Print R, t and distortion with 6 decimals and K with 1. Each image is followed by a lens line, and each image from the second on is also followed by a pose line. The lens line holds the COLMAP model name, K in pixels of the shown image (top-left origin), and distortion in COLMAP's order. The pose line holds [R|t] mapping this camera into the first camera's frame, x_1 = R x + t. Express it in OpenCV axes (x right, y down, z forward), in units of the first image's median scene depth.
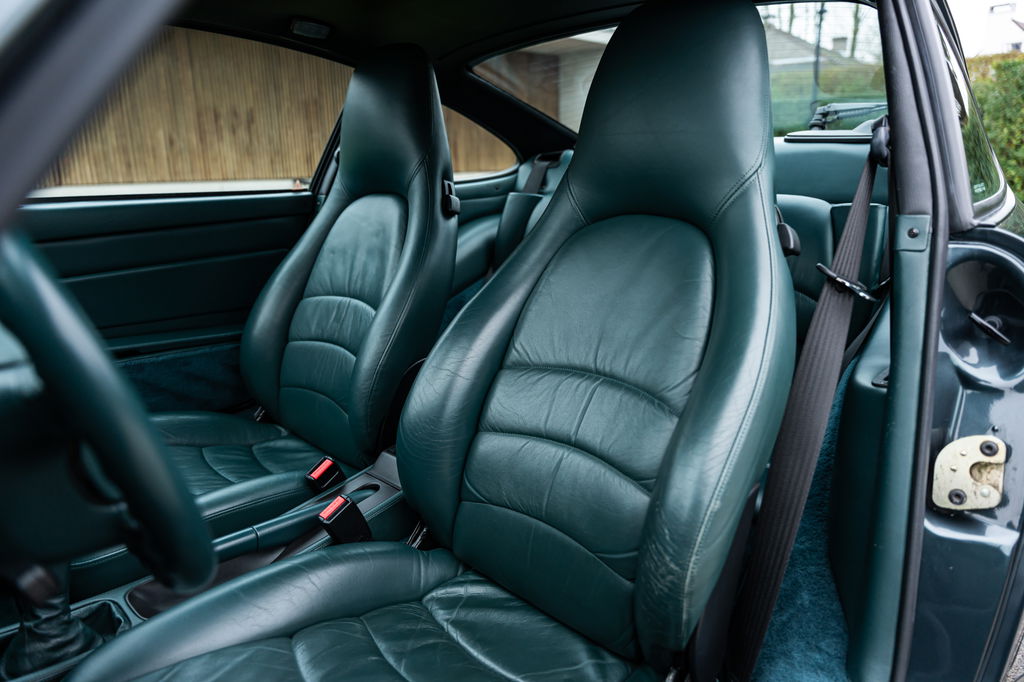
lens RADIAL K [[675.0, 0, 514.7], [0, 675.0, 341.7], [0, 0, 1]] dist [0.004239, -0.003112]
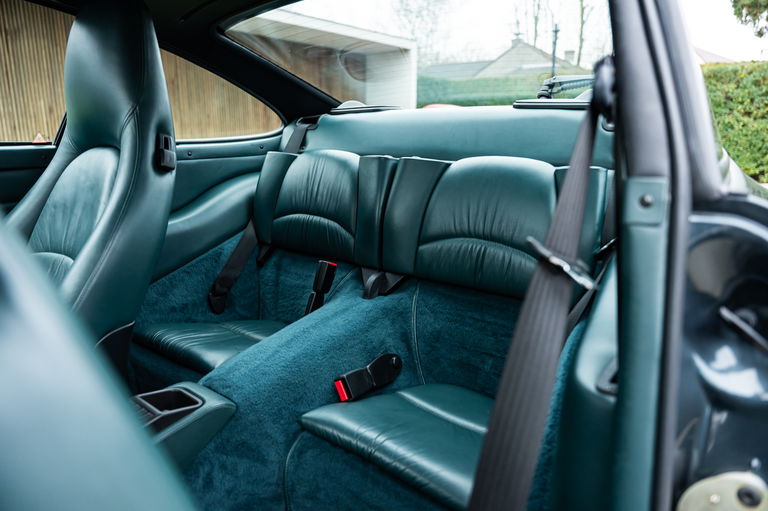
lens RADIAL K [[503.6, 0, 382.3], [0, 503.6, 256.6], [0, 0, 1]] dist [0.003628, -0.004455]
pose [[0.995979, 0.004152, 0.089490, 0.131211], [-0.001994, 0.999705, -0.024186, -0.045796], [-0.089565, 0.023910, 0.995694, 0.250111]]
